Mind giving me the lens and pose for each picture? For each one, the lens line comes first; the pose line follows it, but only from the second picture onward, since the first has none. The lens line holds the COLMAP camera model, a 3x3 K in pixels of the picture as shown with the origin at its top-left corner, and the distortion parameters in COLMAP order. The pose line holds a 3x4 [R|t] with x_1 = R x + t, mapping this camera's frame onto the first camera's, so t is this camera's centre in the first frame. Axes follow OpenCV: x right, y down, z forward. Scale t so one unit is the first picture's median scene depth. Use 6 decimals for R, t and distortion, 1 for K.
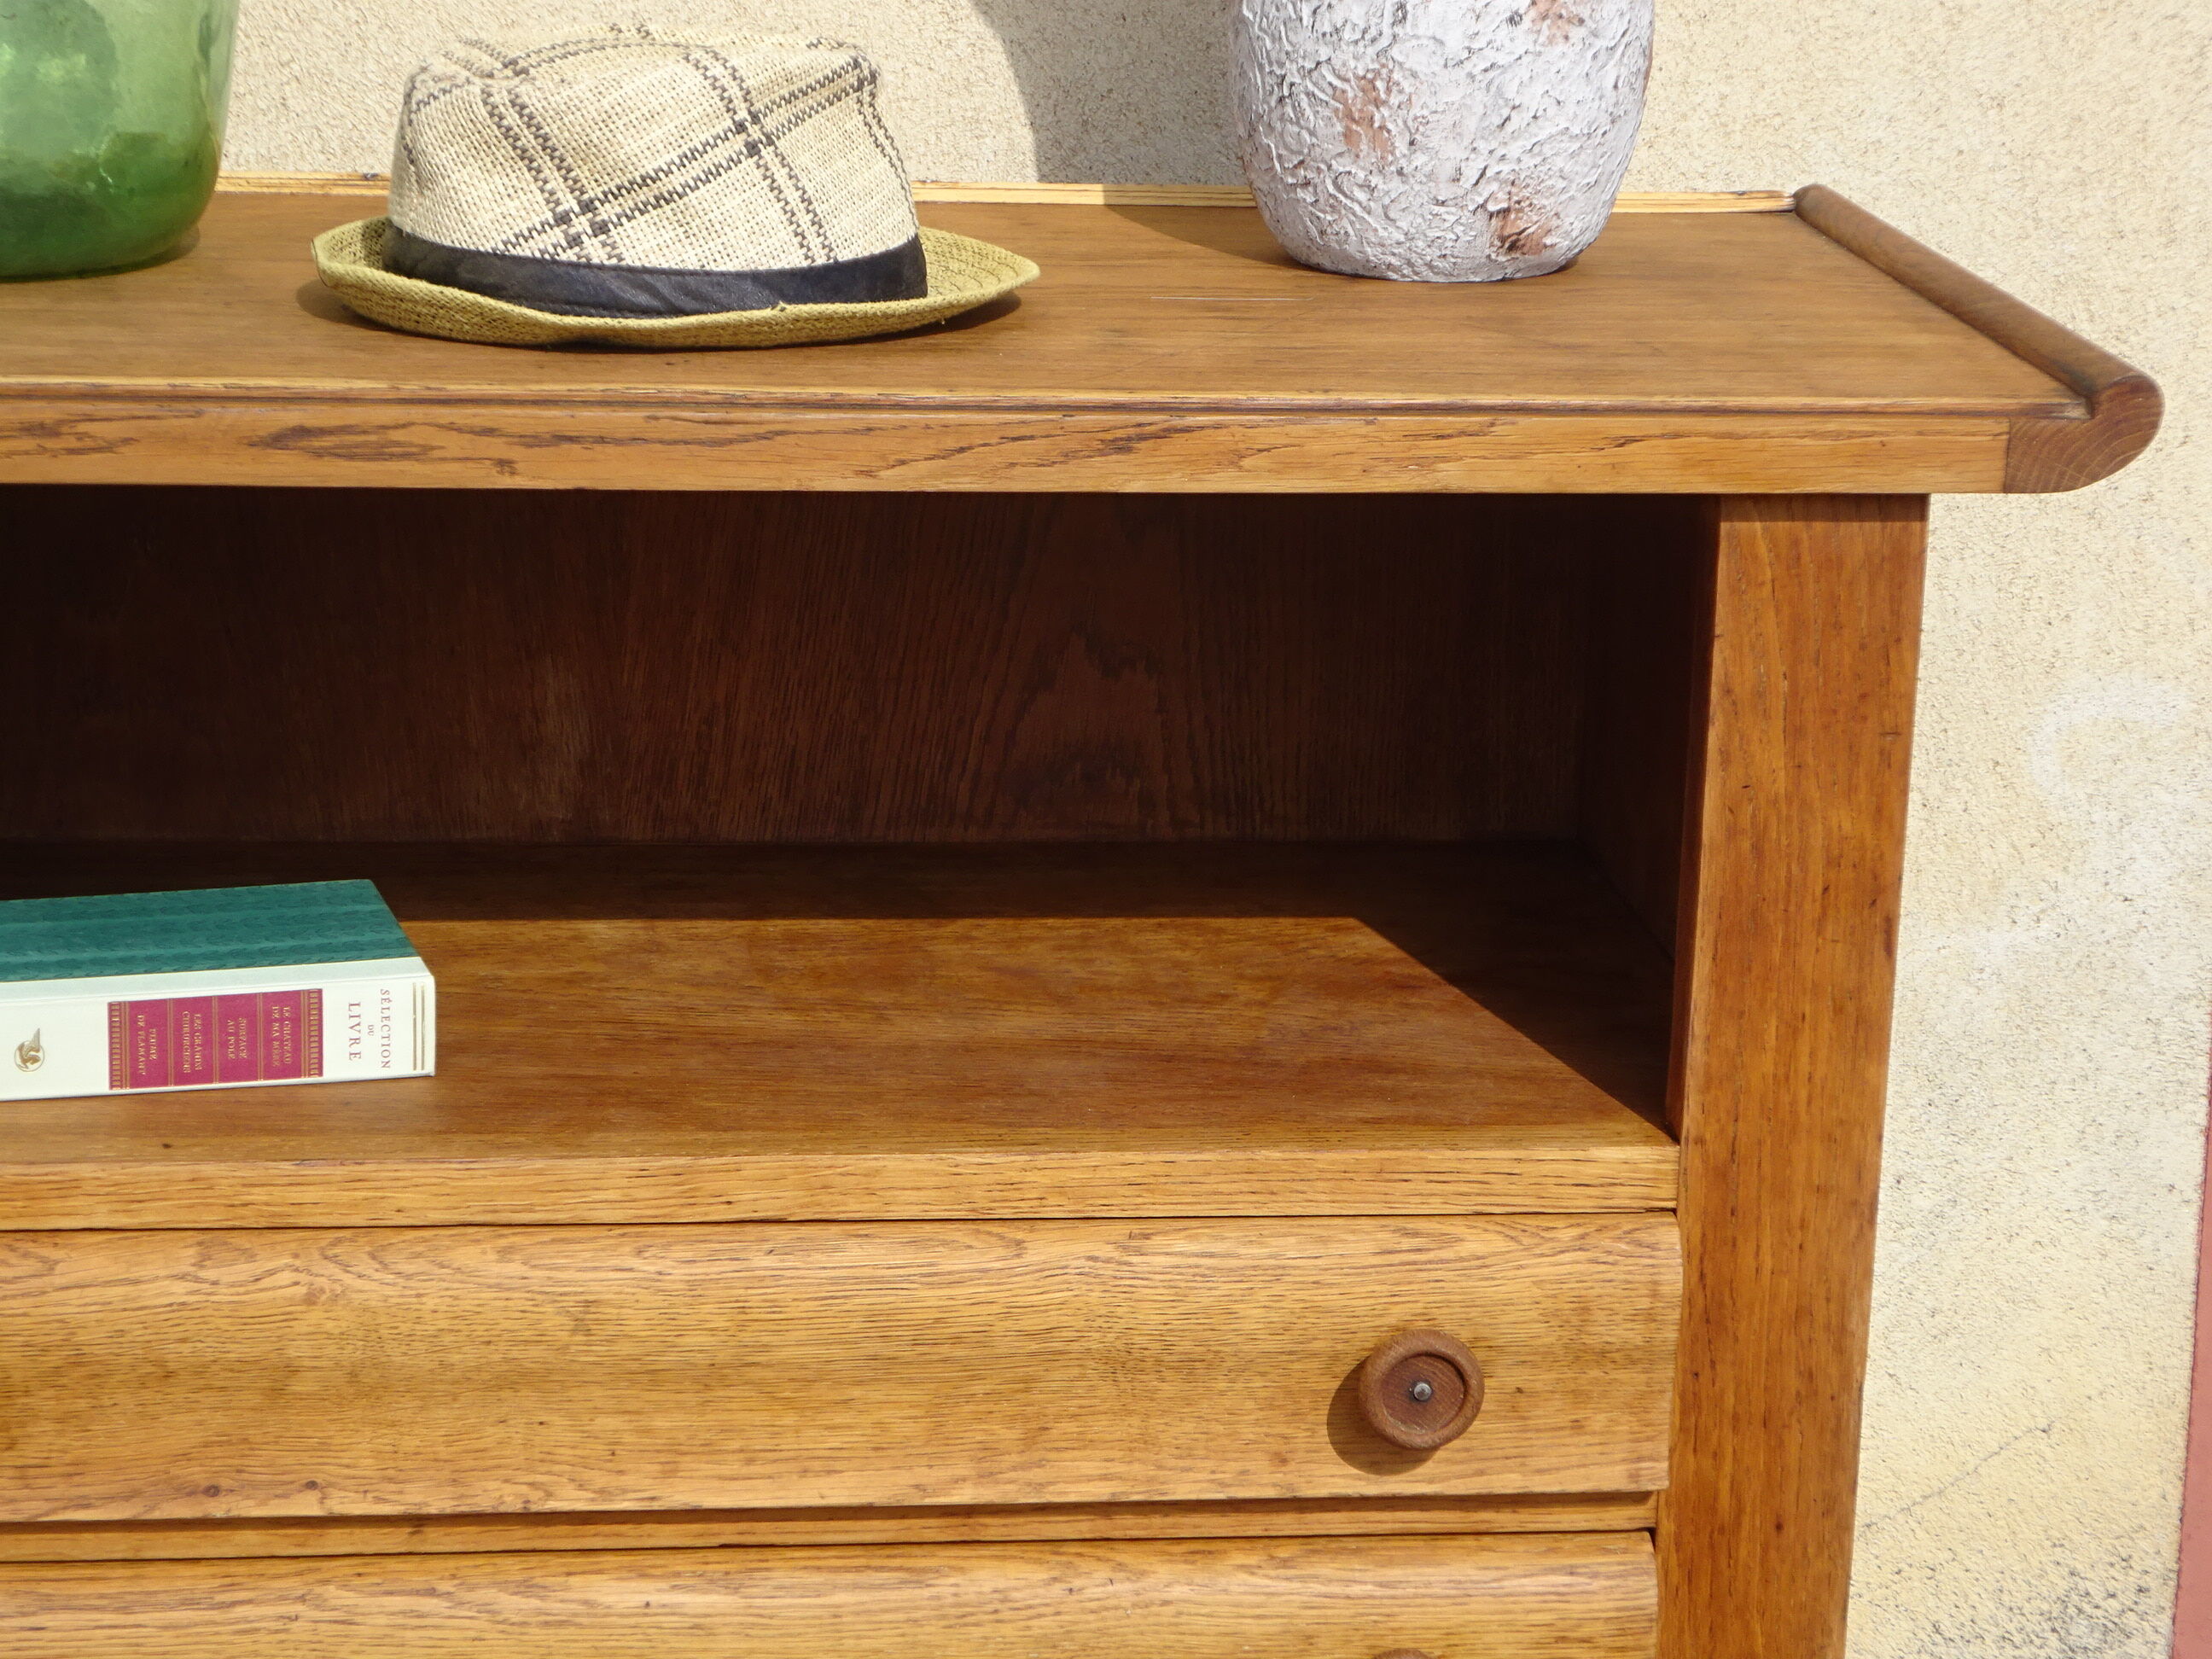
lens RADIAL K [[5331.4, 0, 1136.5], [0, 5331.4, 878.7], [0, 0, 1]] dist [0.023811, 0.000000]
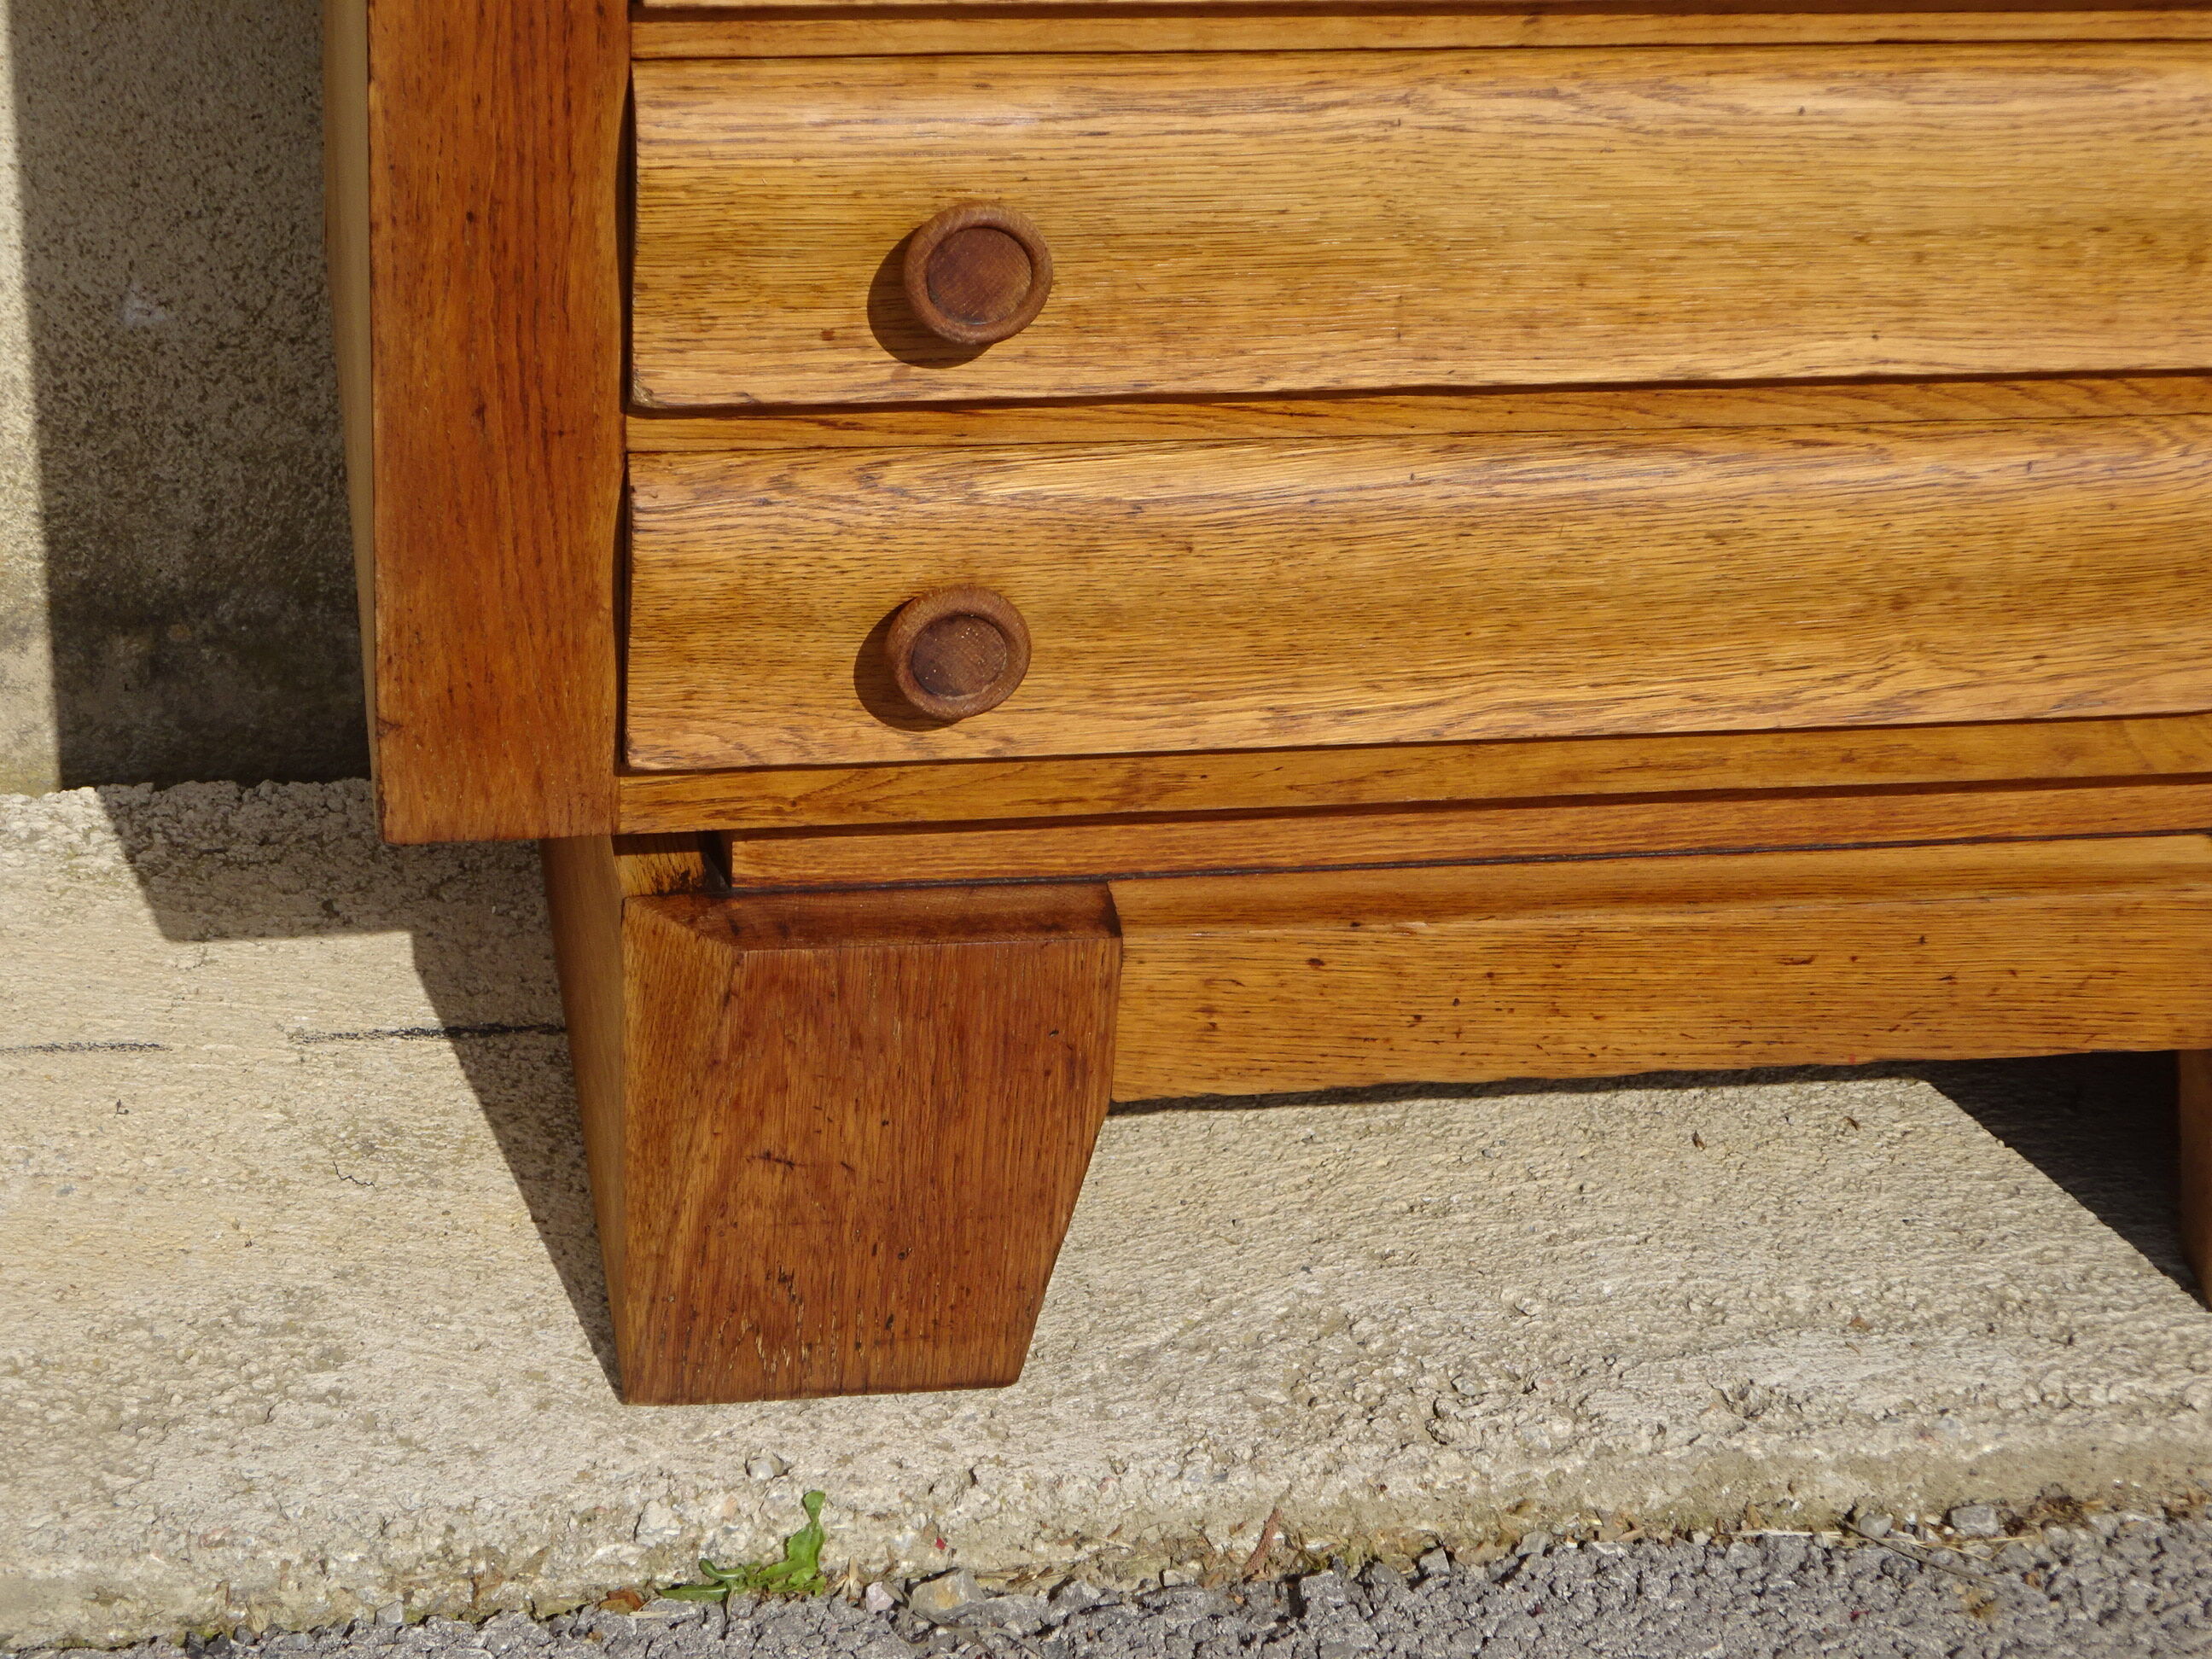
lens RADIAL K [[4808.5, 0, 1093.6], [0, 4808.5, 797.1], [0, 0, 1]] dist [0.008806, 0.000000]
pose [[0.998462, -0.000749, 0.055442, -0.244495], [-0.014389, 0.962151, 0.272137, 0.035984], [-0.053547, -0.272517, 0.960660, 0.252675]]
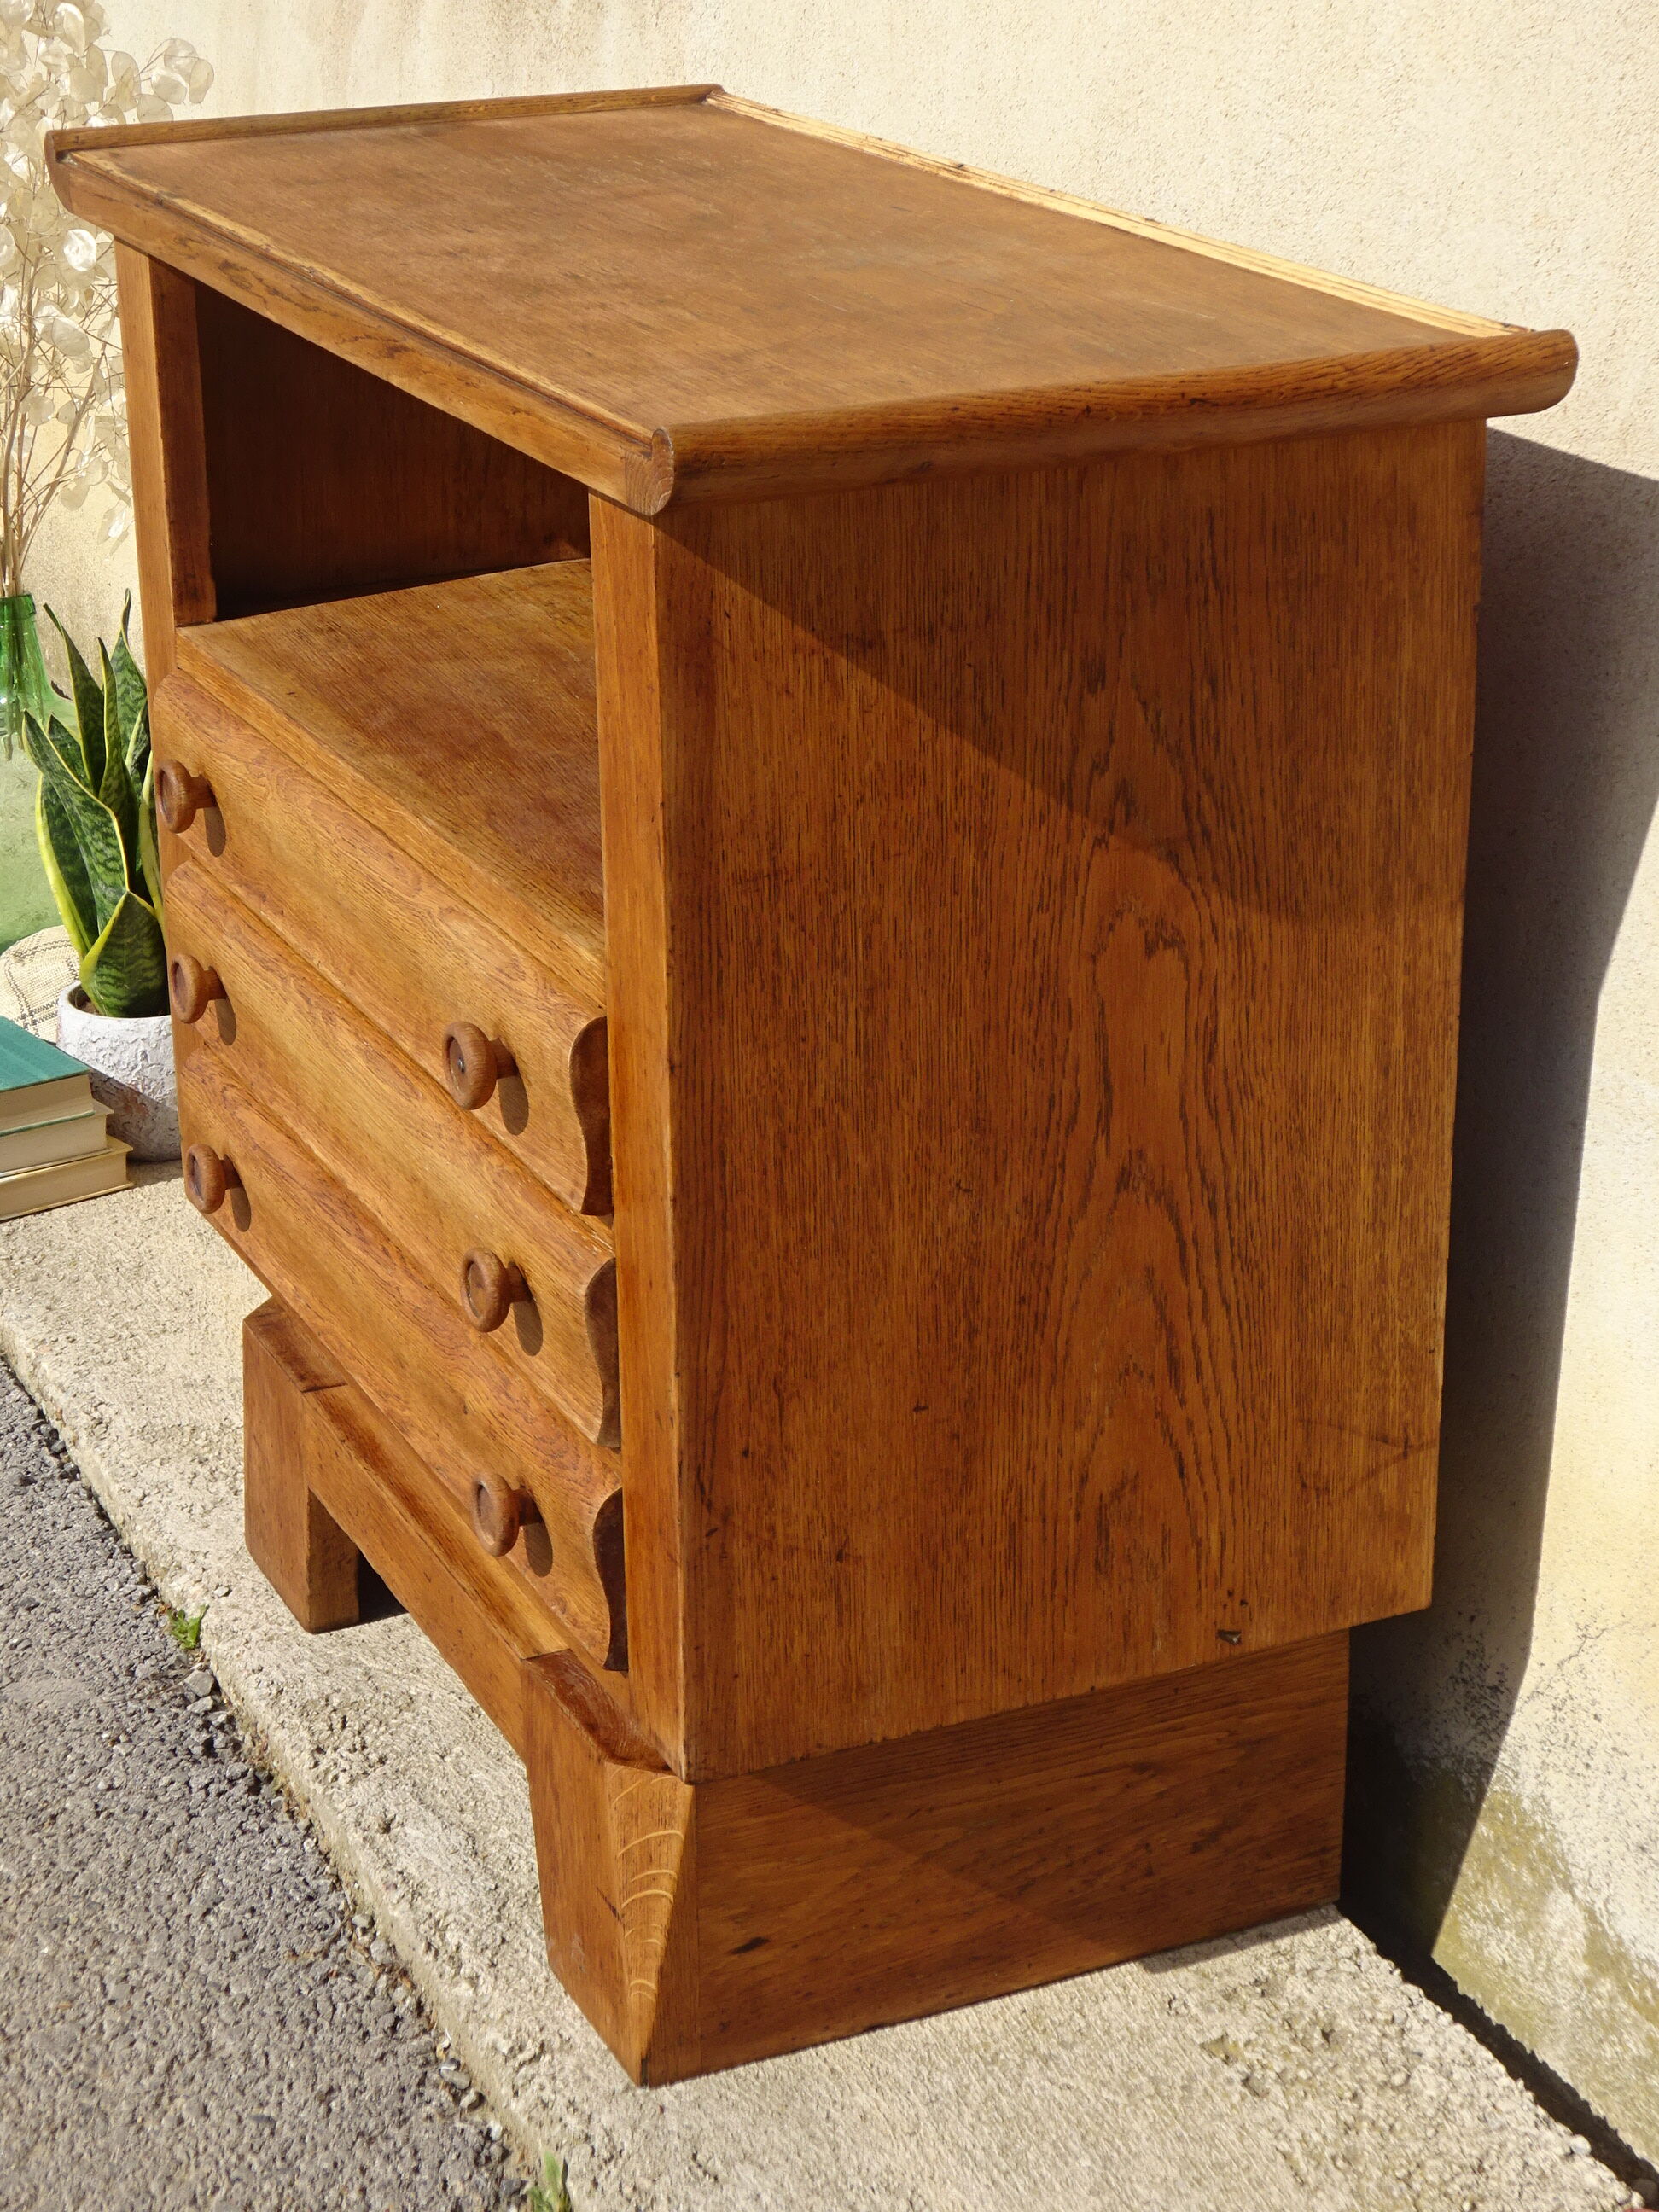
lens RADIAL K [[4181.0, 0, 844.9], [0, 4181.0, 1103.7], [0, 0, 1]] dist [0.003505, 0.000000]
pose [[0.308605, 0.309916, -0.899286, 1.075418], [-0.230248, 0.941655, 0.245504, -0.187954], [0.922902, 0.131295, 0.361957, 0.689213]]
